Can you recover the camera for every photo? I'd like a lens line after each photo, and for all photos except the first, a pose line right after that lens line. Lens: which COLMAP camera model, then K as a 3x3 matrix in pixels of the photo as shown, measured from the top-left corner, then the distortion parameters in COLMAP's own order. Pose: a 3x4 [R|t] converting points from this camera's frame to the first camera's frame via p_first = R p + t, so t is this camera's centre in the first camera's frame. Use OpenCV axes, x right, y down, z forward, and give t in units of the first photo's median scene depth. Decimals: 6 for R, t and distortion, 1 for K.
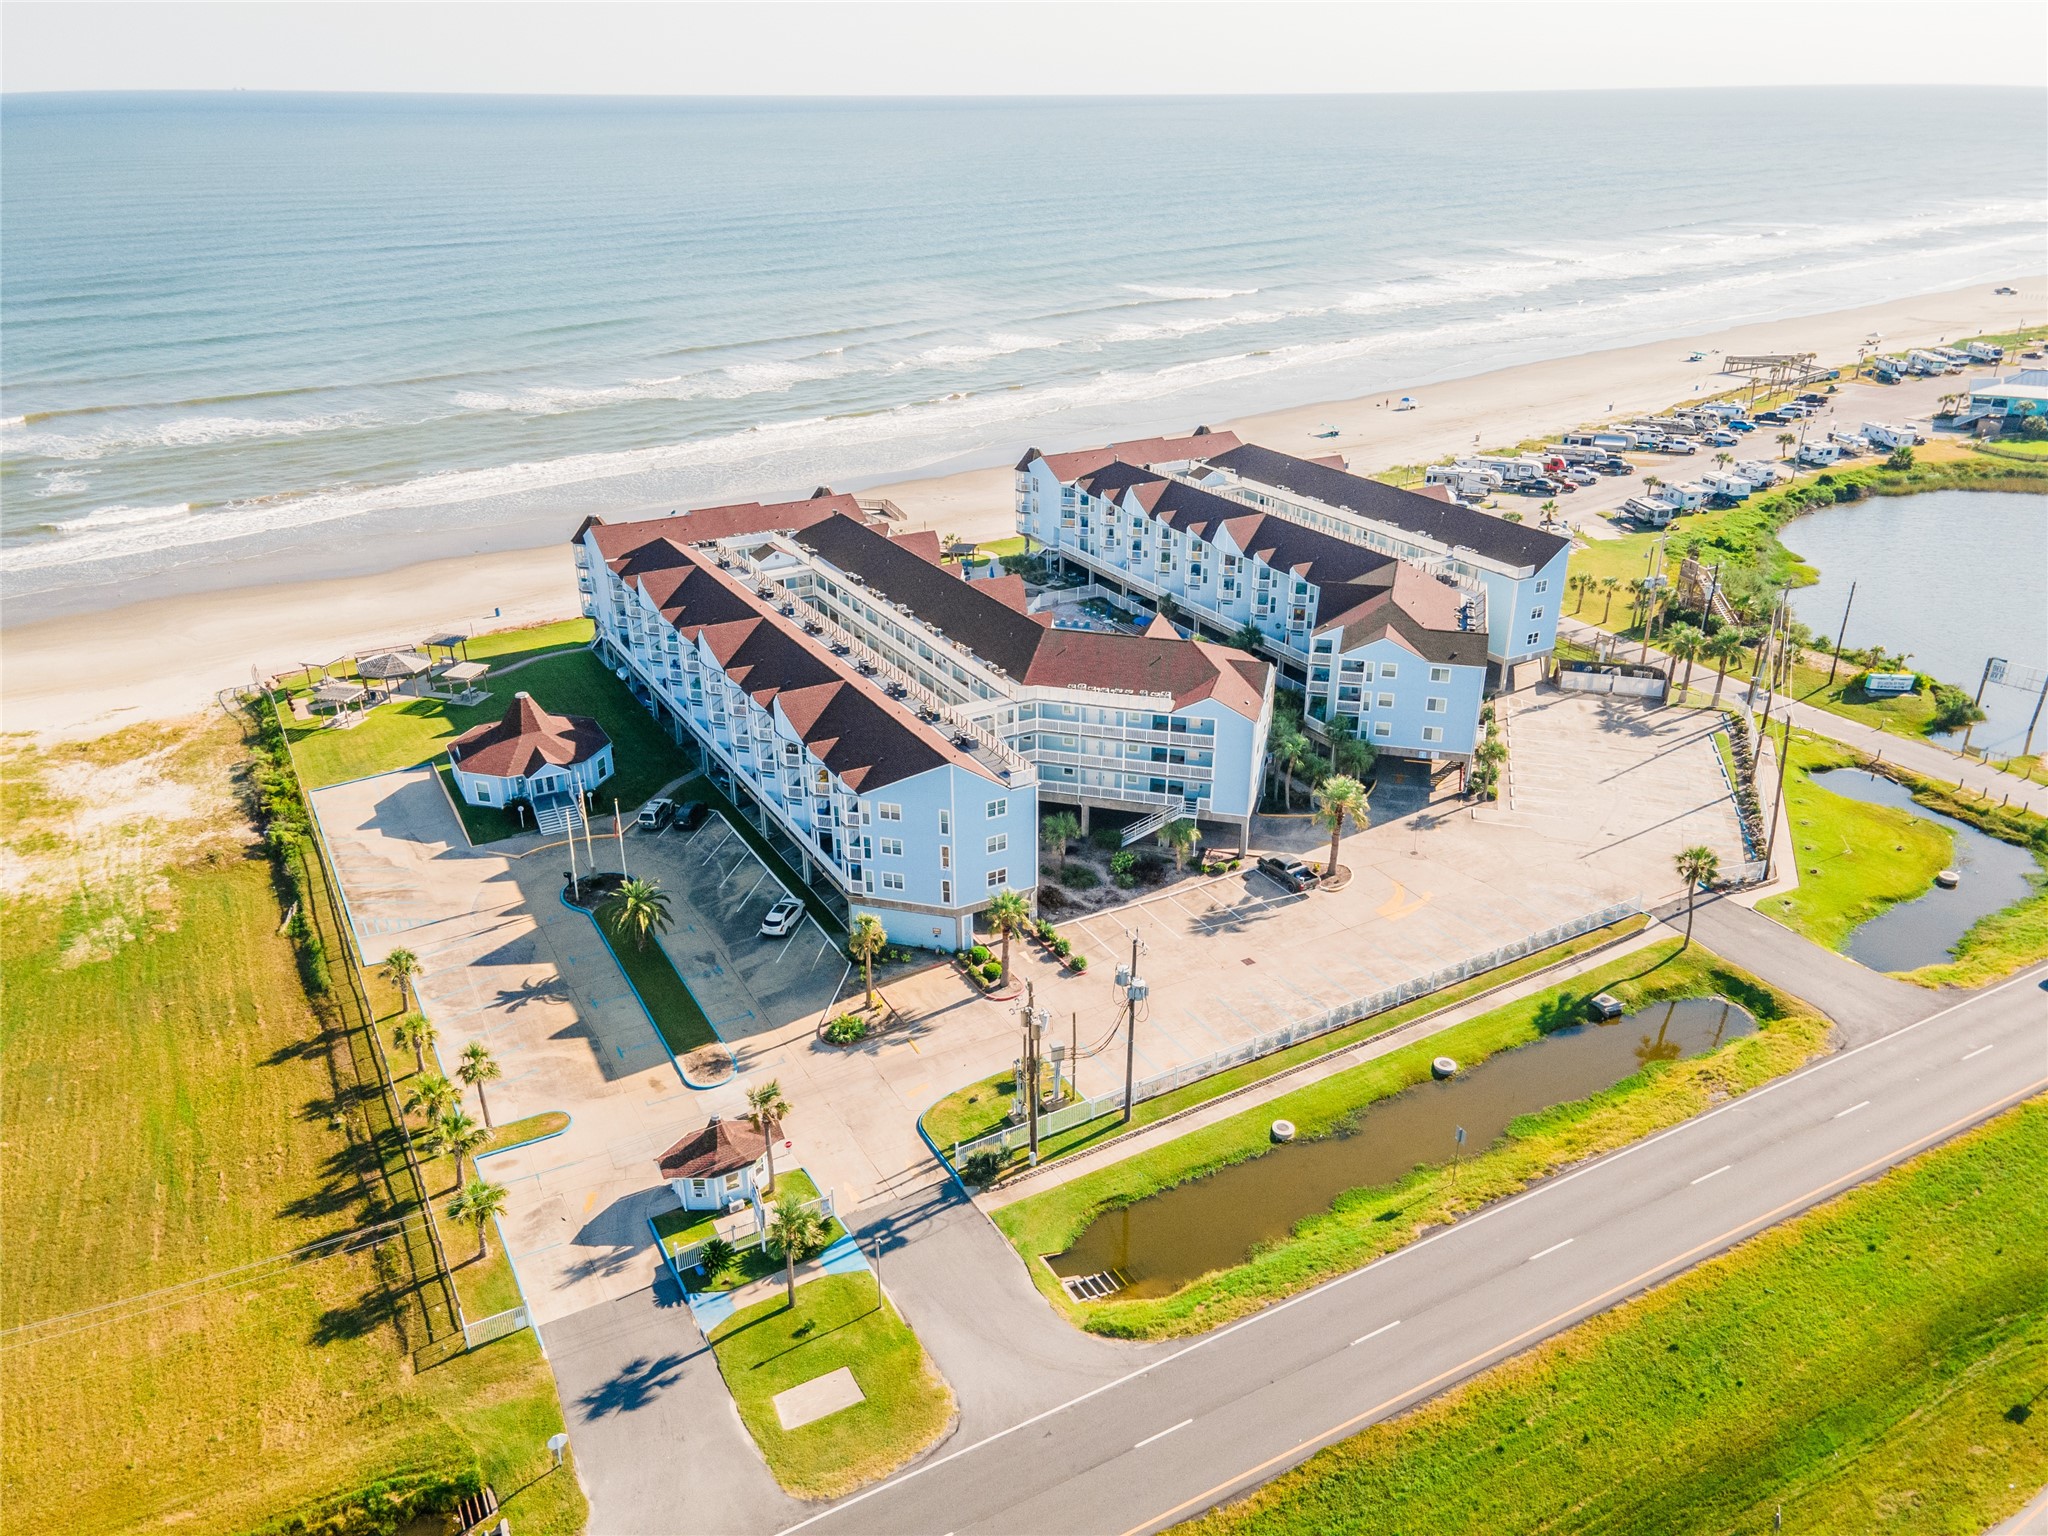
lens RADIAL K [[1471.8, 0, 1024.0], [0, 1471.8, 768.0], [0, 0, 1]] dist [0.034100, -0.001292]
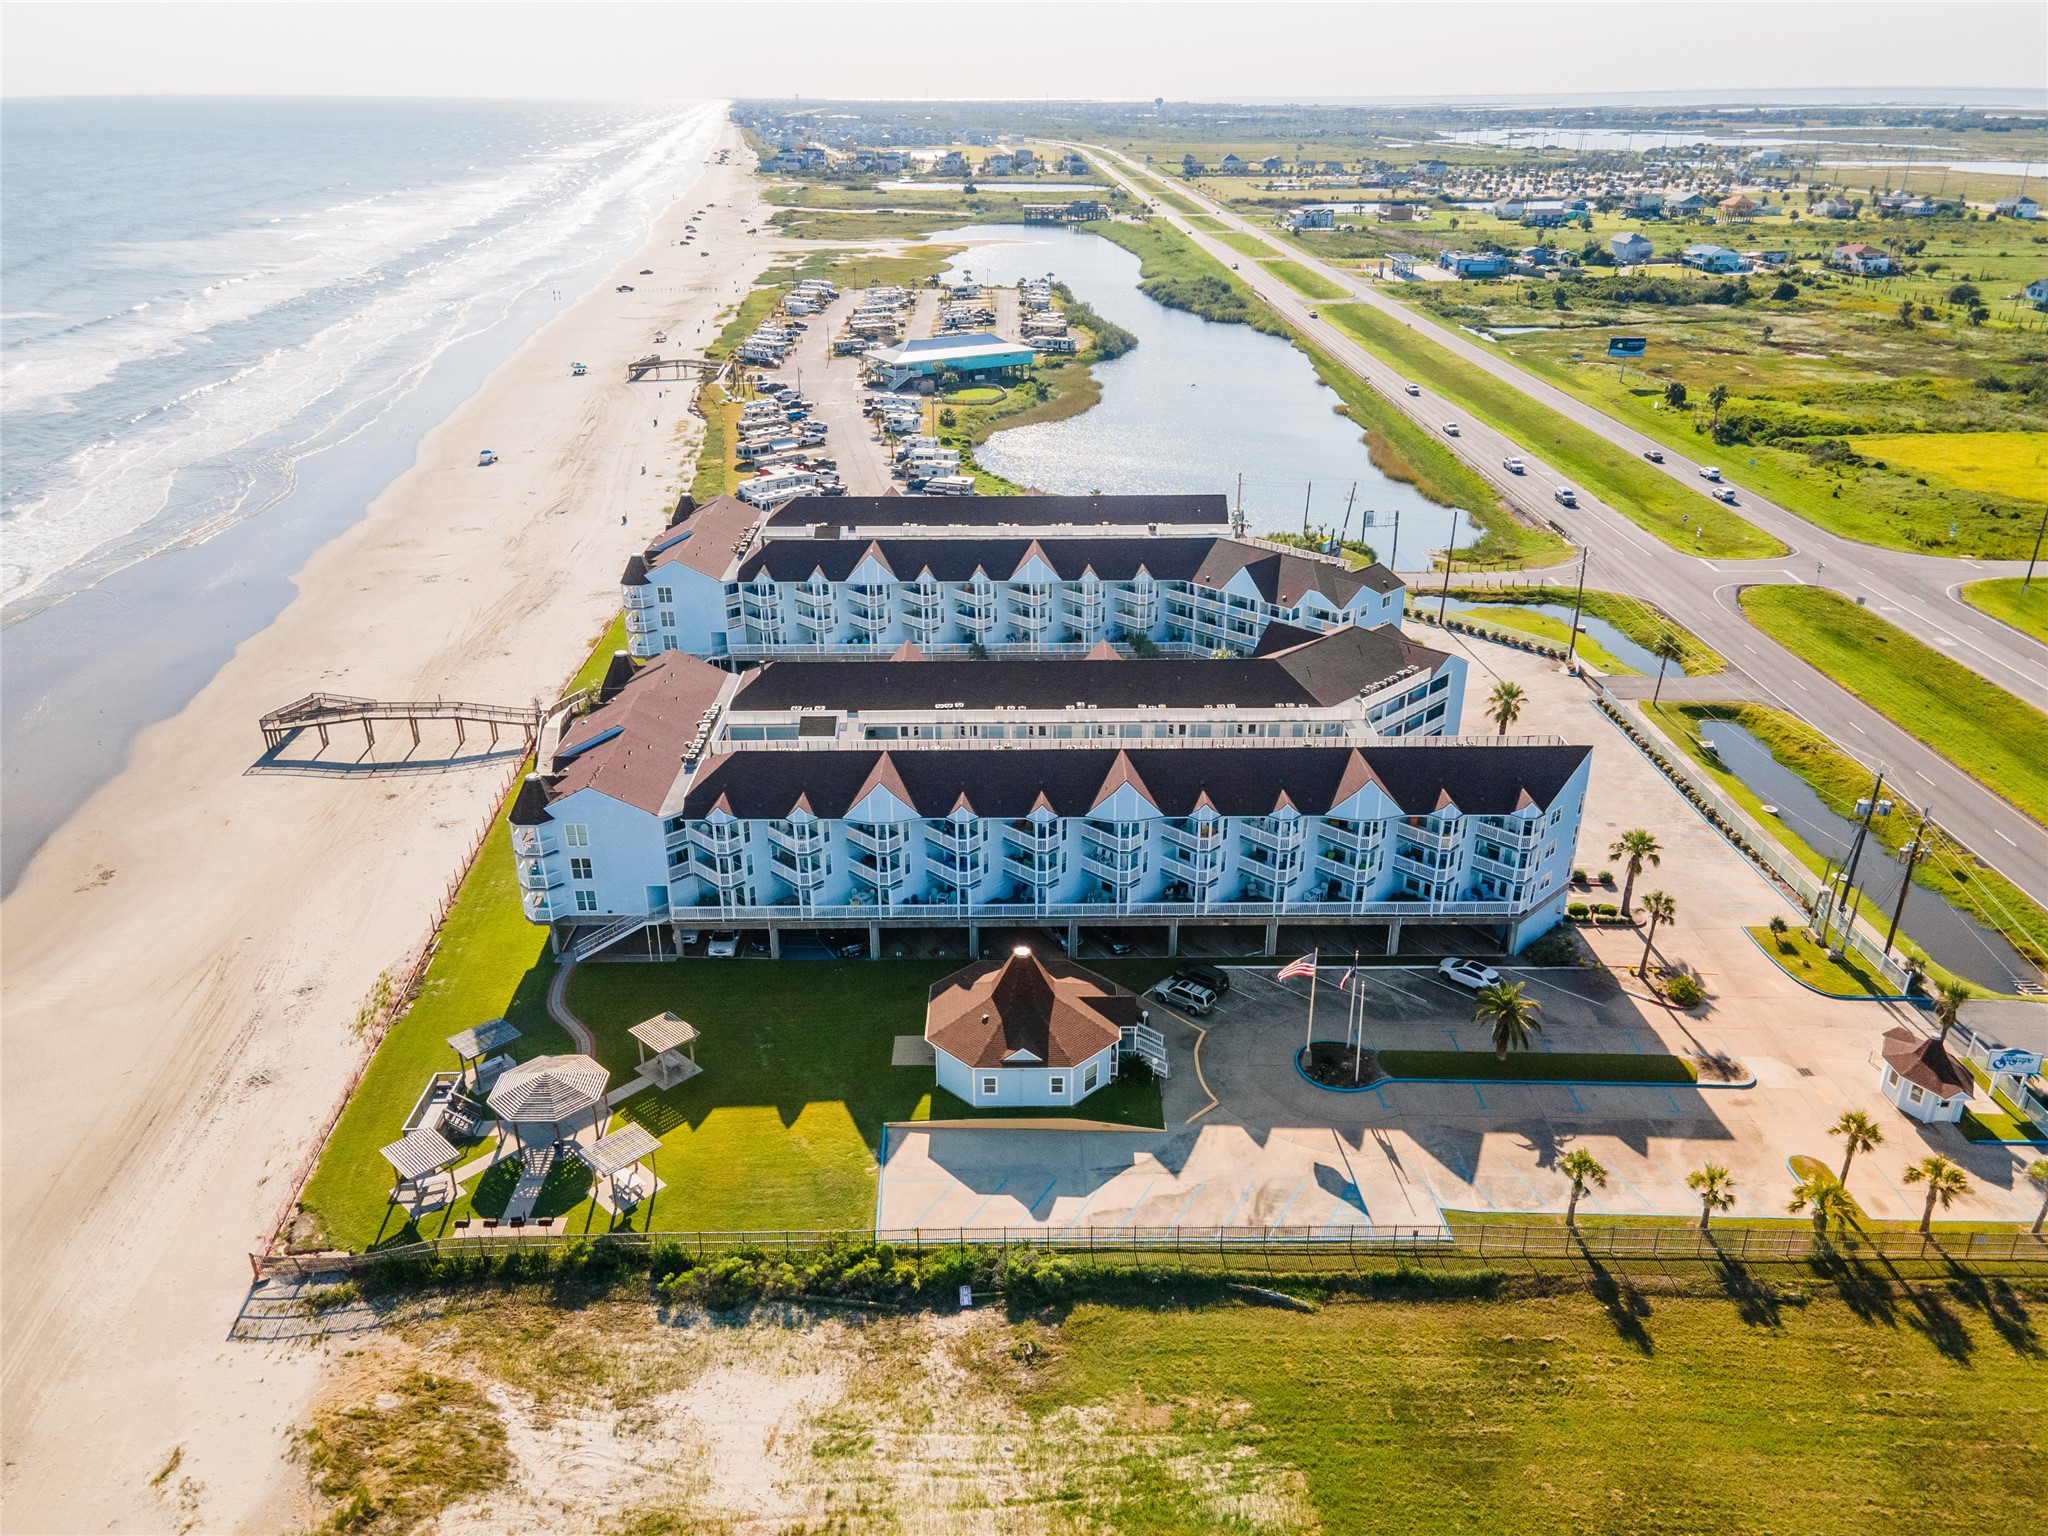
lens RADIAL K [[1471.8, 0, 1024.0], [0, 1471.8, 768.0], [0, 0, 1]] dist [0.034100, -0.001292]
pose [[0.523275, -0.359910, 0.772429, -0.977951], [0.388442, 0.907527, 0.159712, -0.279823], [-0.758482, 0.216471, 0.614691, 0.572165]]
